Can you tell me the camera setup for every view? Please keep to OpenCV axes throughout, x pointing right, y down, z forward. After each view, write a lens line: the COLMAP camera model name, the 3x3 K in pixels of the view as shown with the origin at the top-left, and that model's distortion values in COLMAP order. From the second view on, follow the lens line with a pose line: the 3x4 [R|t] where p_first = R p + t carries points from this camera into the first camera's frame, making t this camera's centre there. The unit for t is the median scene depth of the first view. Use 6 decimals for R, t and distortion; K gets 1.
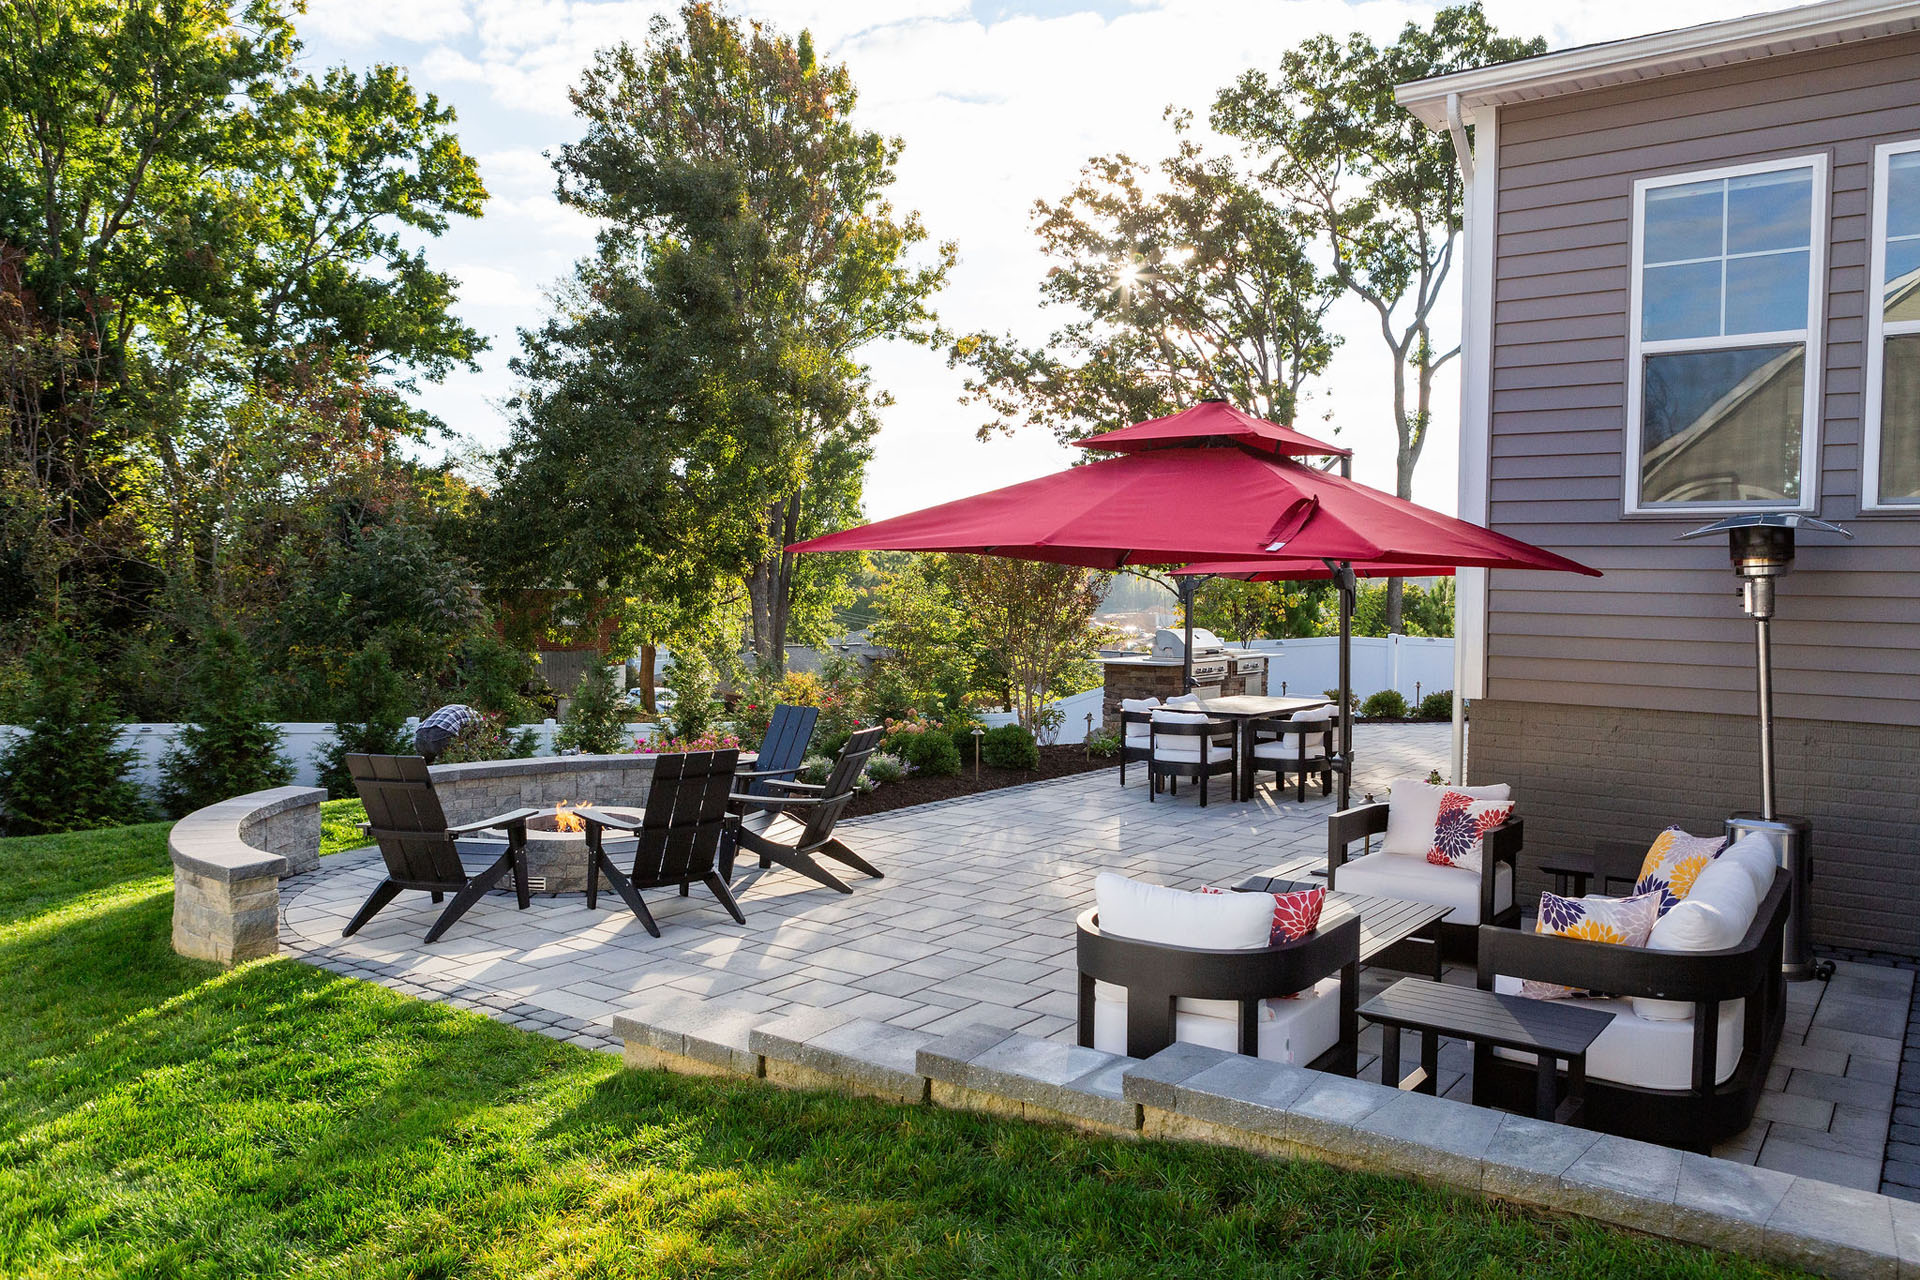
lens RADIAL K [[1285.0, 0, 960.0], [0, 1285.0, 640.0], [0, 0, 1]] dist [-0.010687, -0.001339]
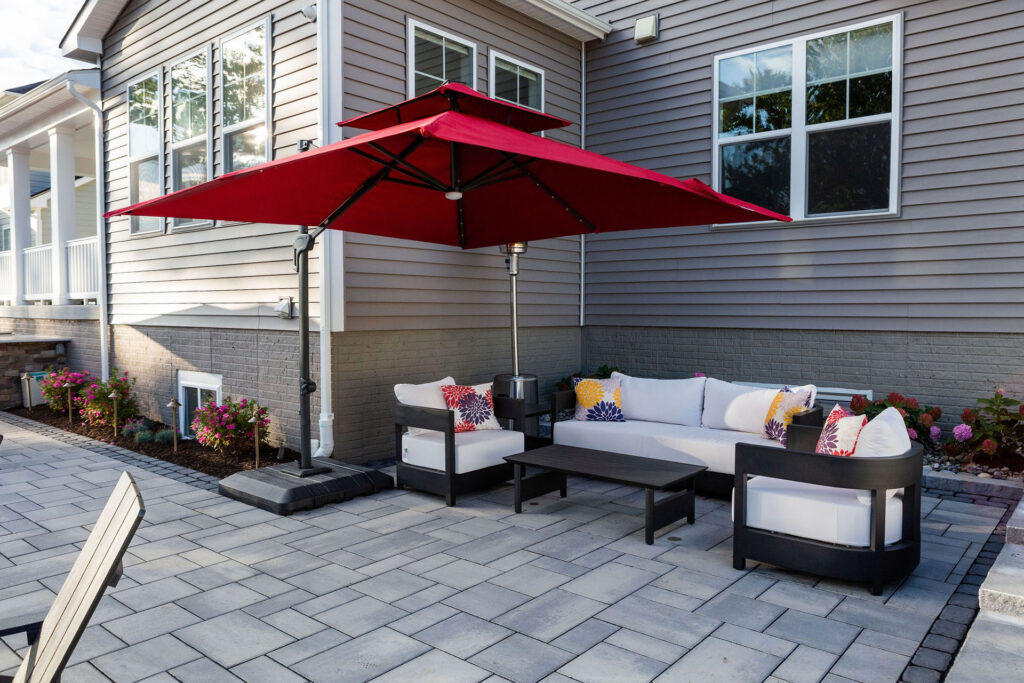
lens RADIAL K [[729.4, 0, 510.9], [0, 729.4, 329.1], [0, 0, 1]] dist [-0.008124, -0.002377]
pose [[0.099185, -0.043248, 0.994129, -0.049149], [0.036624, 0.998537, 0.039786, 0.002167], [-0.994395, 0.032463, 0.100624, 0.087170]]
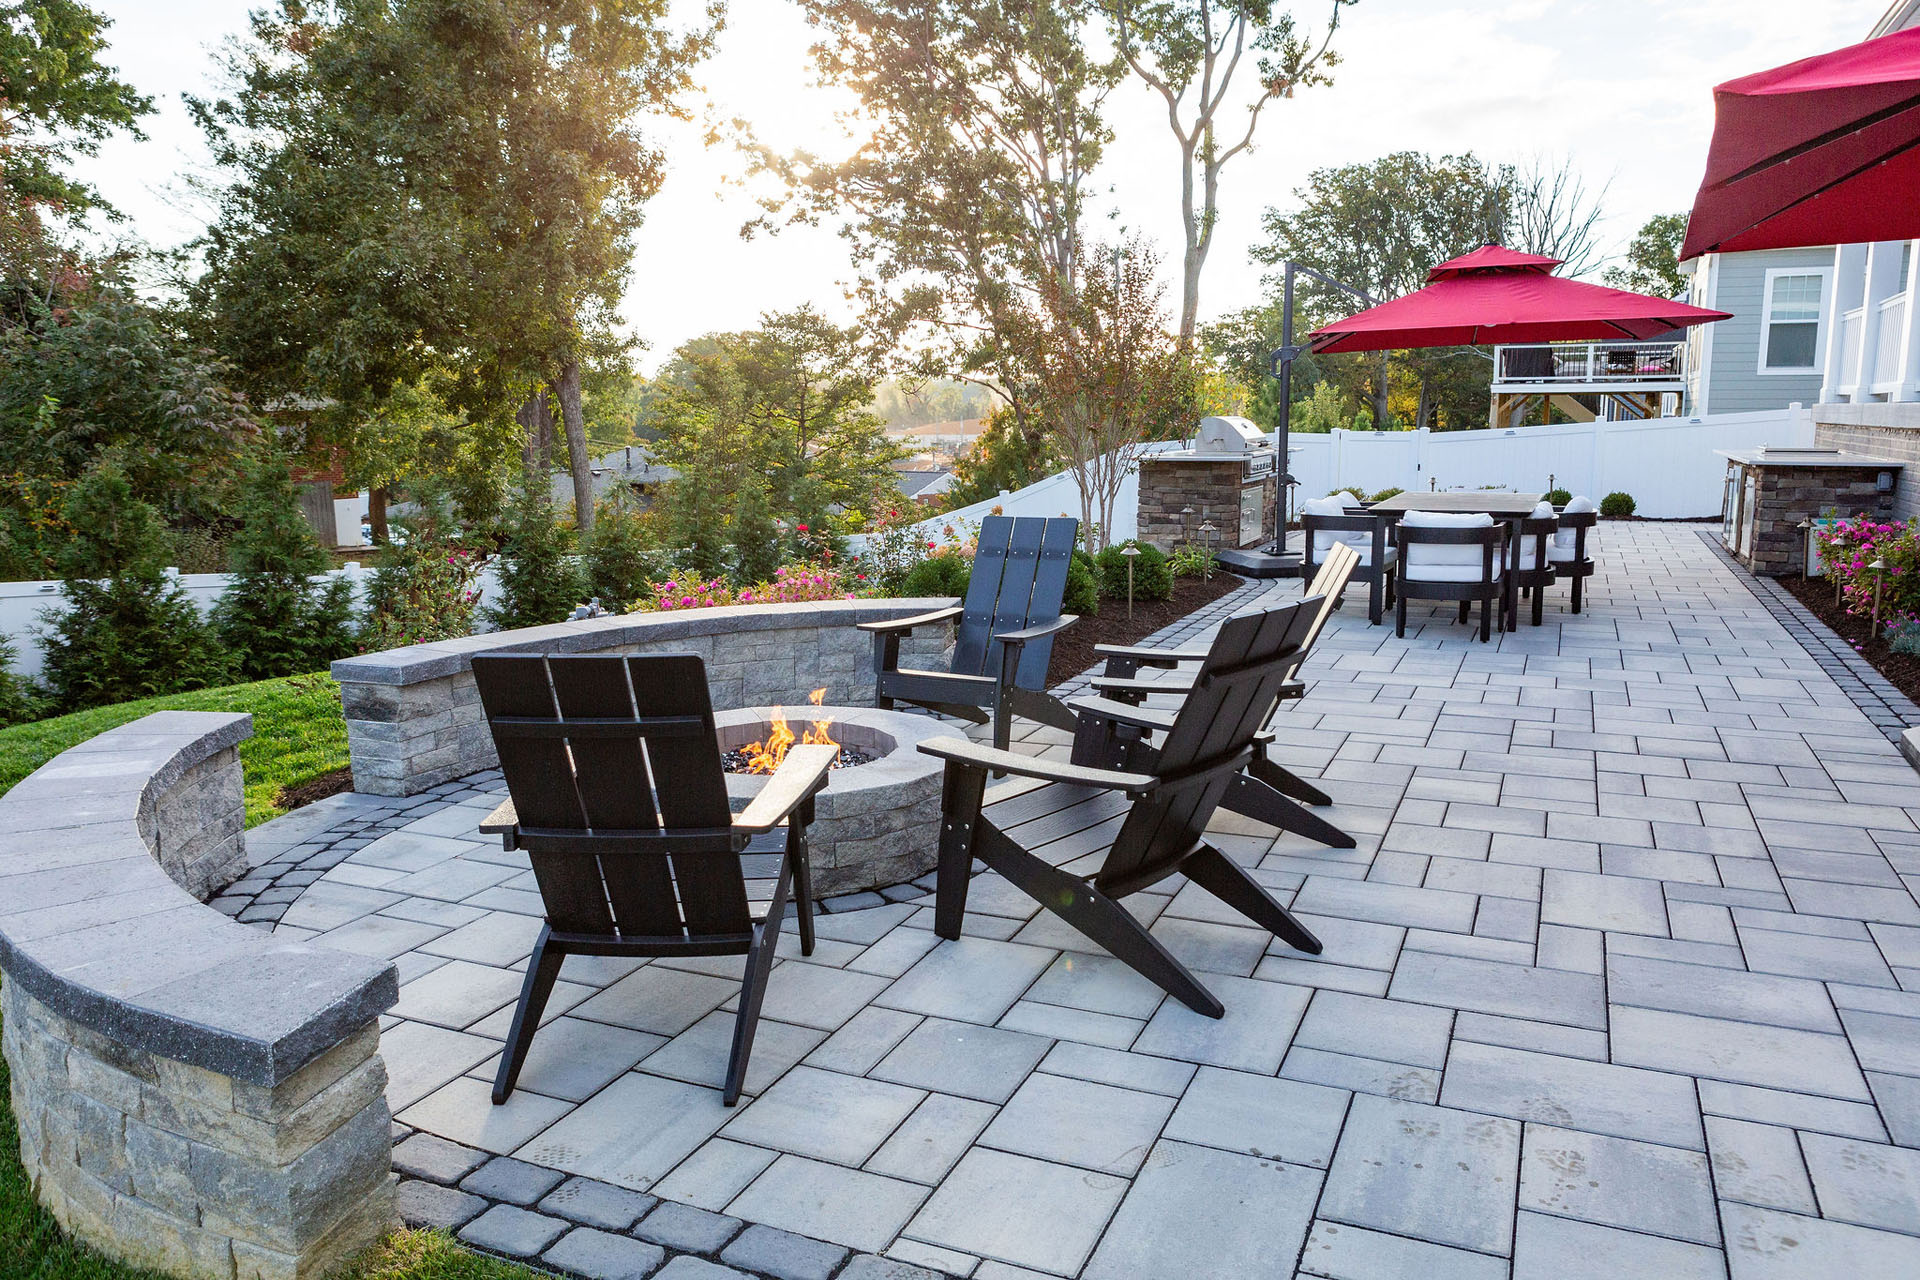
lens RADIAL K [[1312.1, 0, 971.3], [0, 1312.1, 613.9], [0, 0, 1]] dist [-0.010251, 0.007128]
pose [[0.979510, -0.050740, 0.194901, -0.042301], [0.027534, 0.992394, 0.119980, 0.003228], [-0.199506, -0.112155, 0.973457, 0.060522]]
